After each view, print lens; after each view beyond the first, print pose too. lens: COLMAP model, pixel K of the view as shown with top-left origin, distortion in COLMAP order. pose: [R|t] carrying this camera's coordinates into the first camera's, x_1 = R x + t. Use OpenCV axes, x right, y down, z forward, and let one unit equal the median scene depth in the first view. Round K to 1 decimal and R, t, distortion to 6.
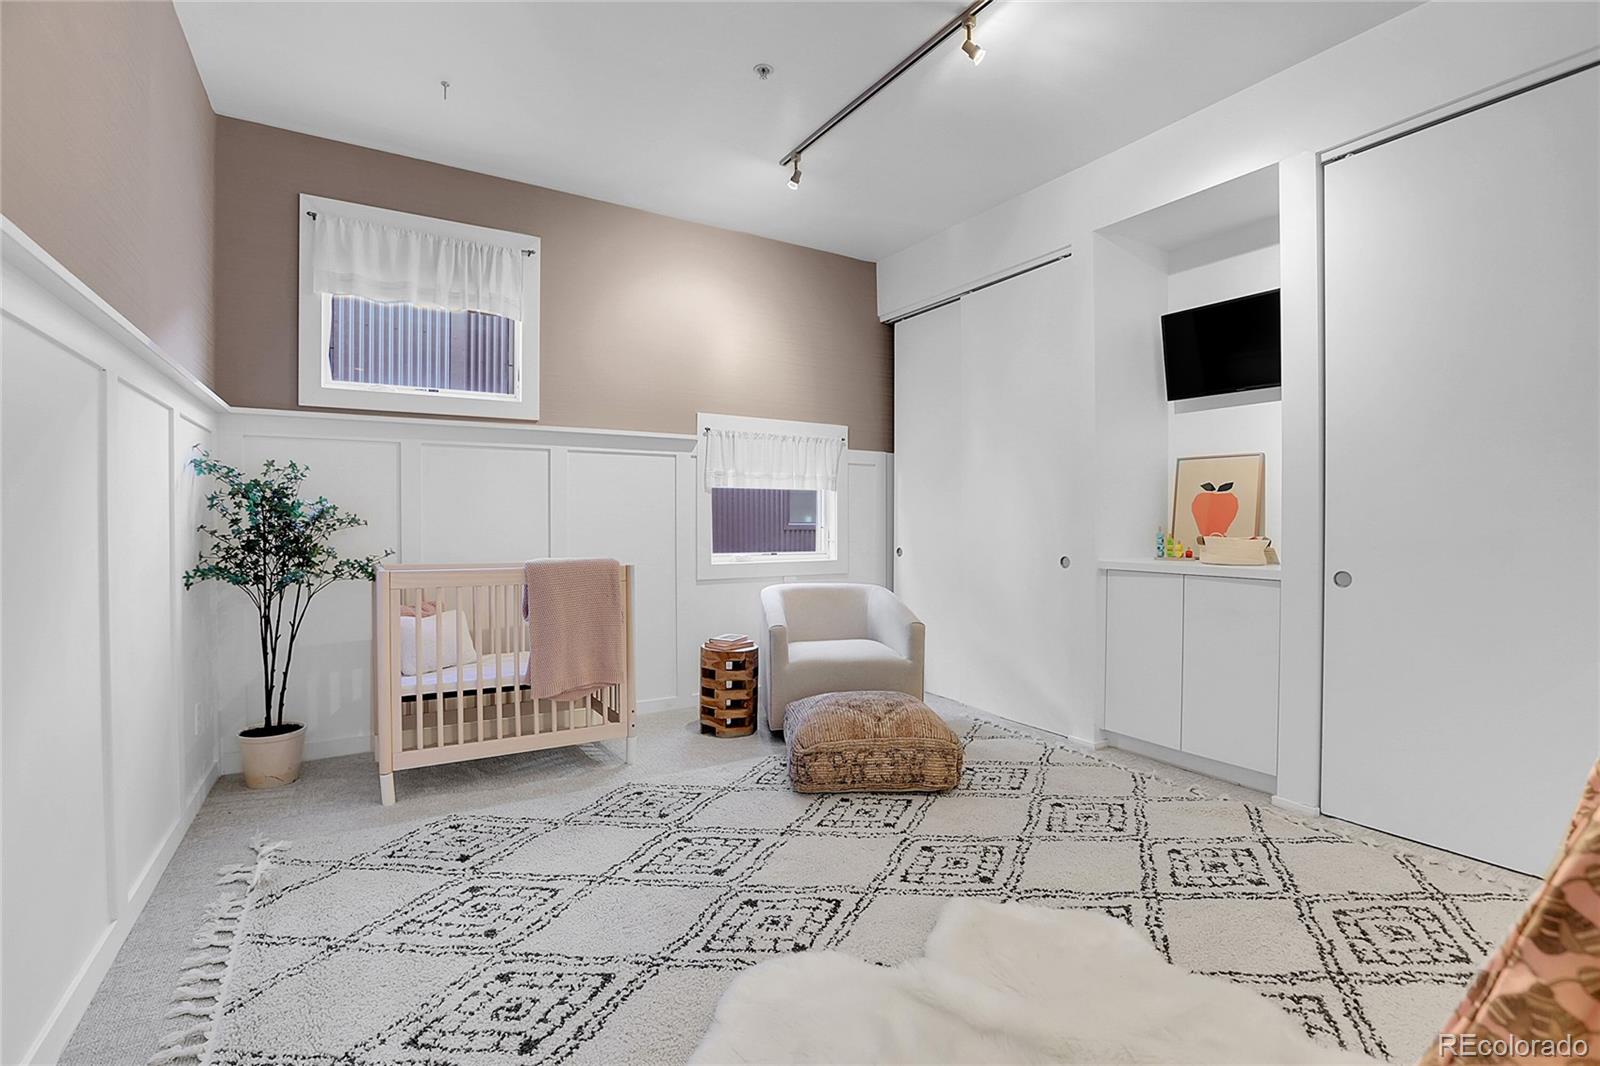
lens RADIAL K [[744.4, 0, 807.8], [0, 744.4, 526.0], [0, 0, 1]] dist [-0.036422, 0.013546]
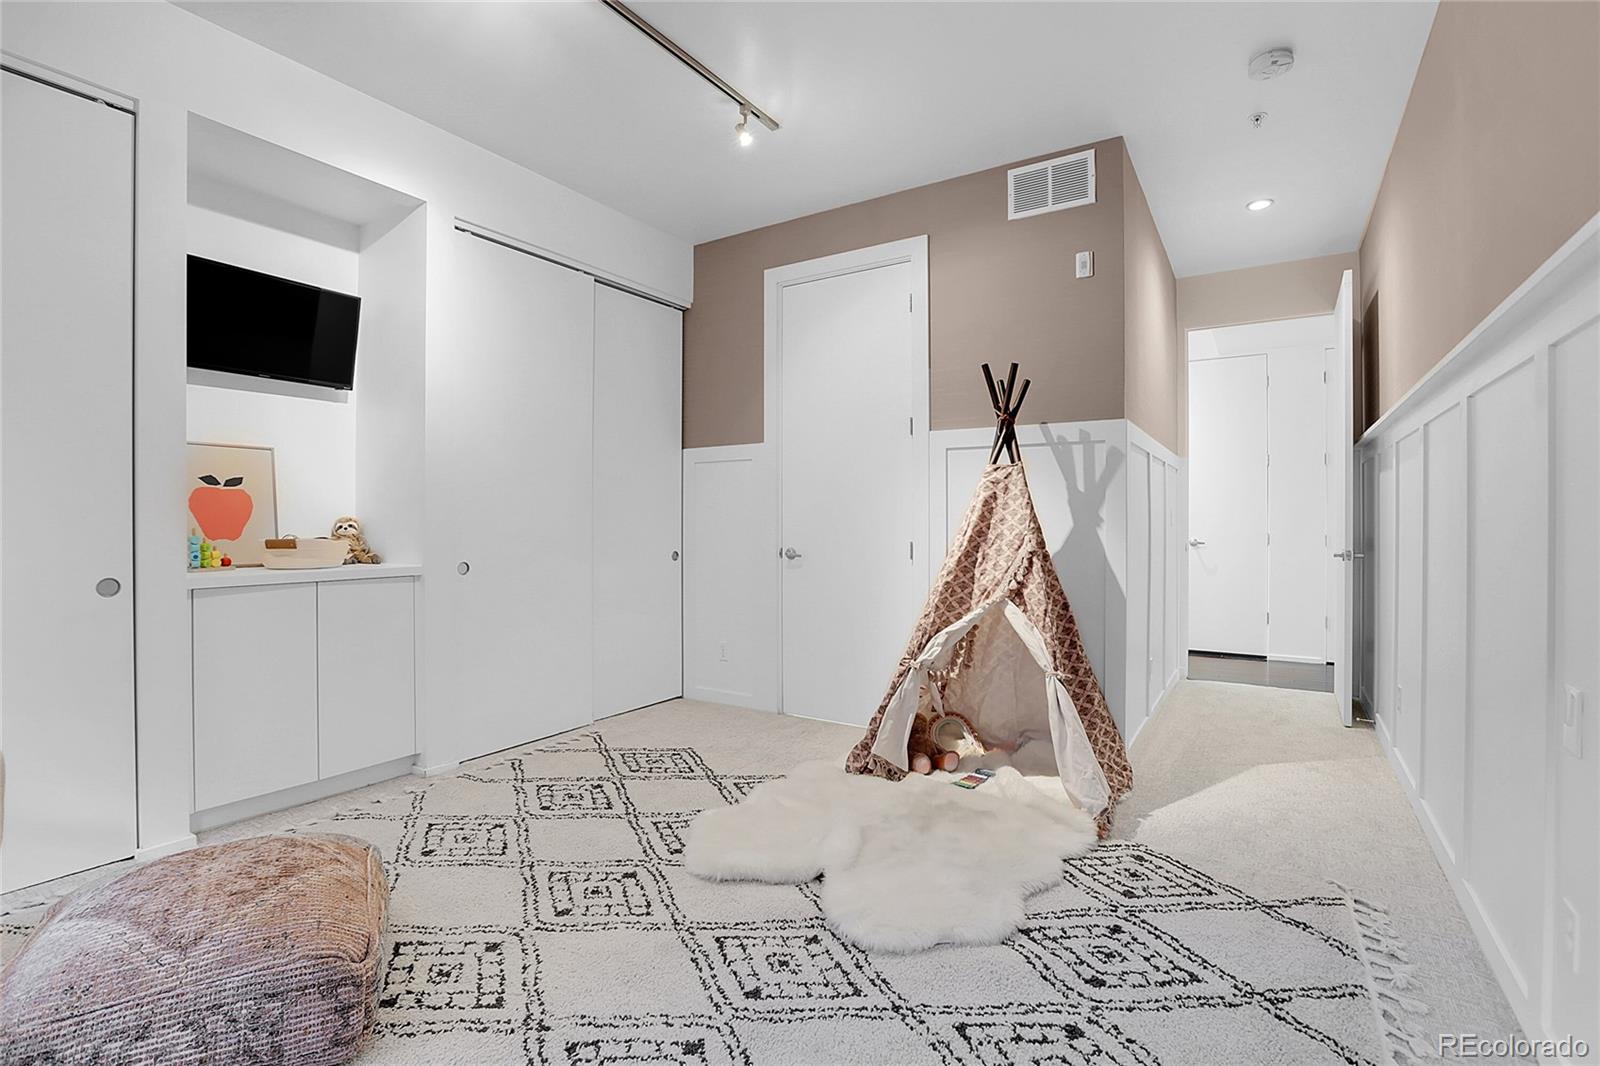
lens RADIAL K [[767.2, 0, 800.7], [0, 767.2, 522.4], [0, 0, 1]] dist [-0.046895, 0.000467]
pose [[-0.444918, -0.003334, 0.895565, -0.750801], [0.006135, 0.999958, 0.006771, -0.011325], [-0.895550, 0.008507, -0.444879, 1.177655]]
